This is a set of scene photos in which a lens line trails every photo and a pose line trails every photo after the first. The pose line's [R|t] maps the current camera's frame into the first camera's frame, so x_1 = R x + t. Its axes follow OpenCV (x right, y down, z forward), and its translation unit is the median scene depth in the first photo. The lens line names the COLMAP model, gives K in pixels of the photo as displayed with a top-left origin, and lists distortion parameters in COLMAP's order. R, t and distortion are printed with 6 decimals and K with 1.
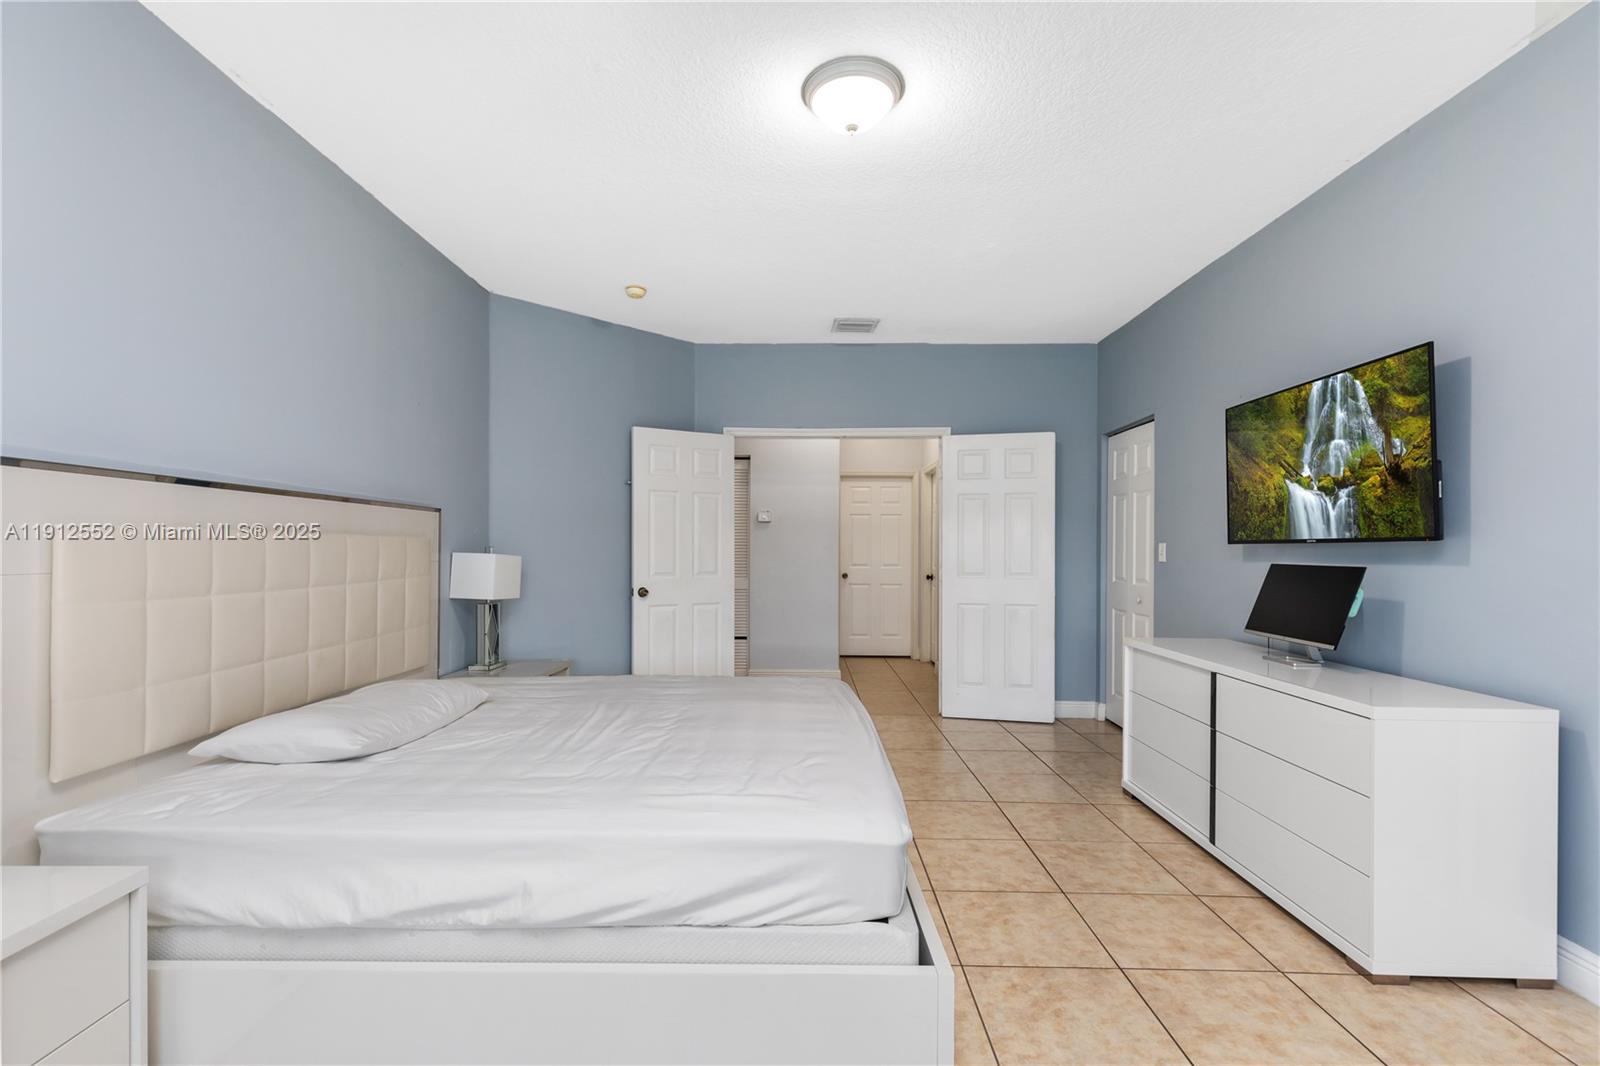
lens RADIAL K [[712.7, 0, 796.7], [0, 712.7, 550.0], [0, 0, 1]] dist [-0.000557, -0.000034]
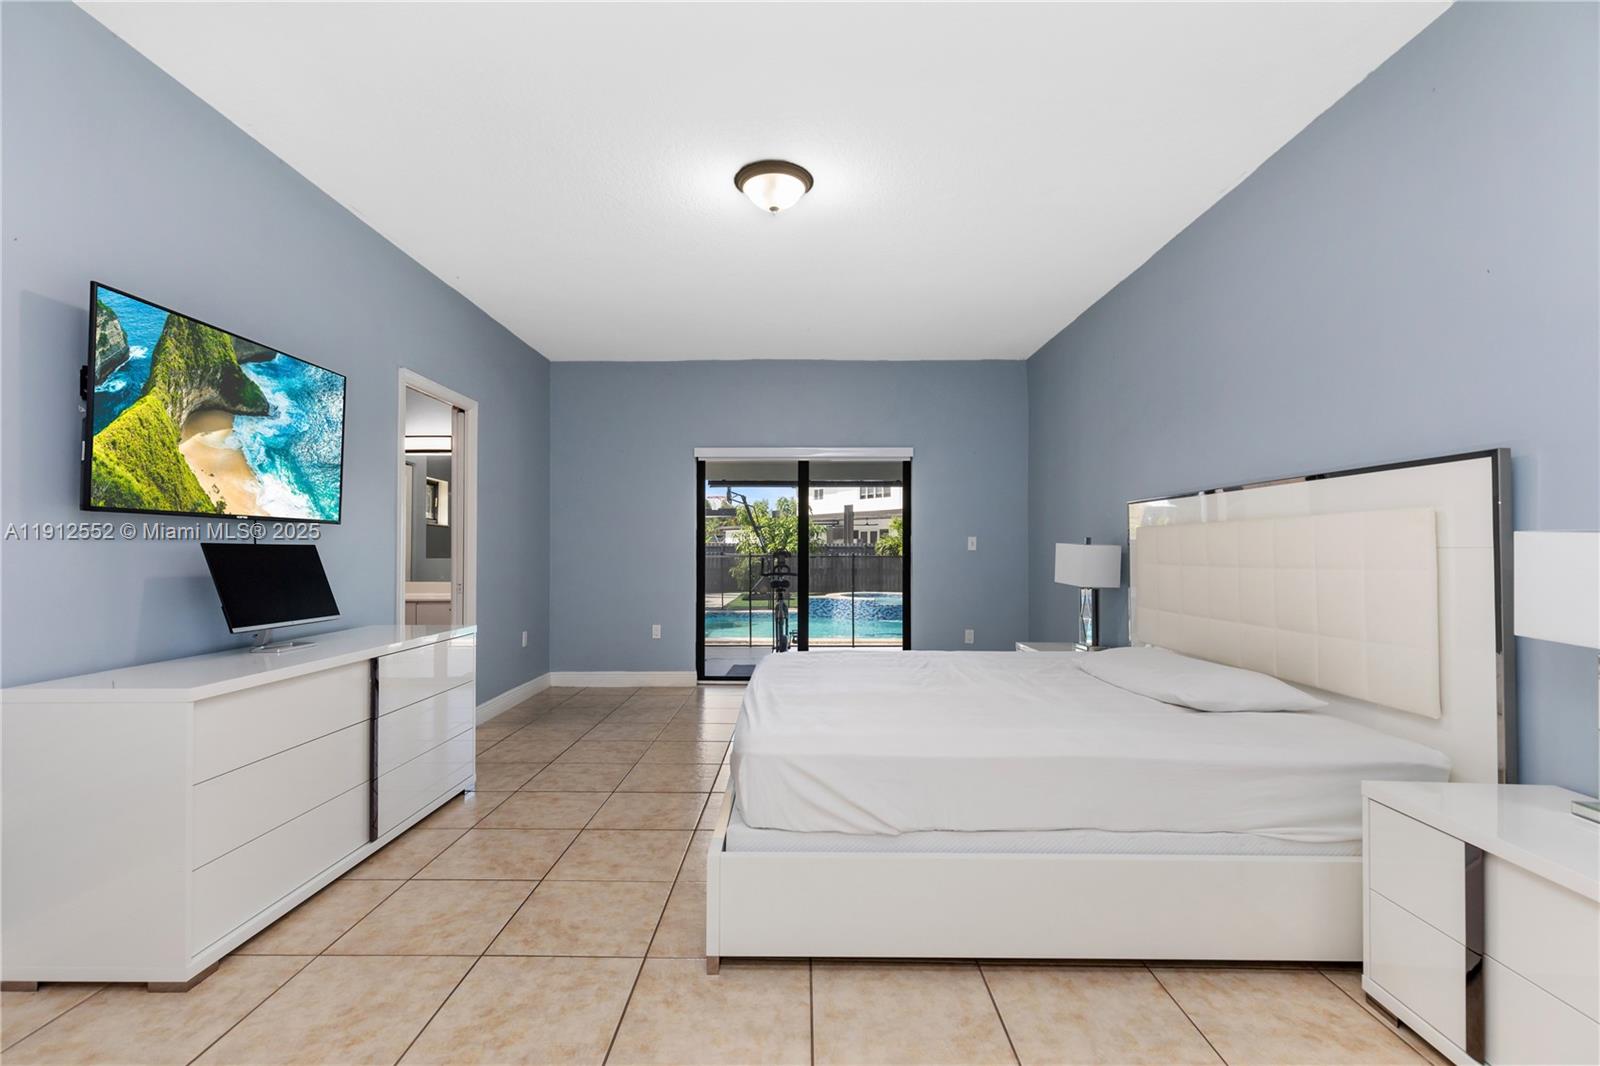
lens RADIAL K [[712.7, 0, 796.7], [0, 712.7, 550.0], [0, 0, 1]] dist [-0.000557, -0.000034]
pose [[-0.999982, -0.005218, 0.003054, 0.025963], [-0.005215, 0.999986, 0.001011, 0.025186], [-0.003059, 0.000995, -0.999995, 2.025649]]
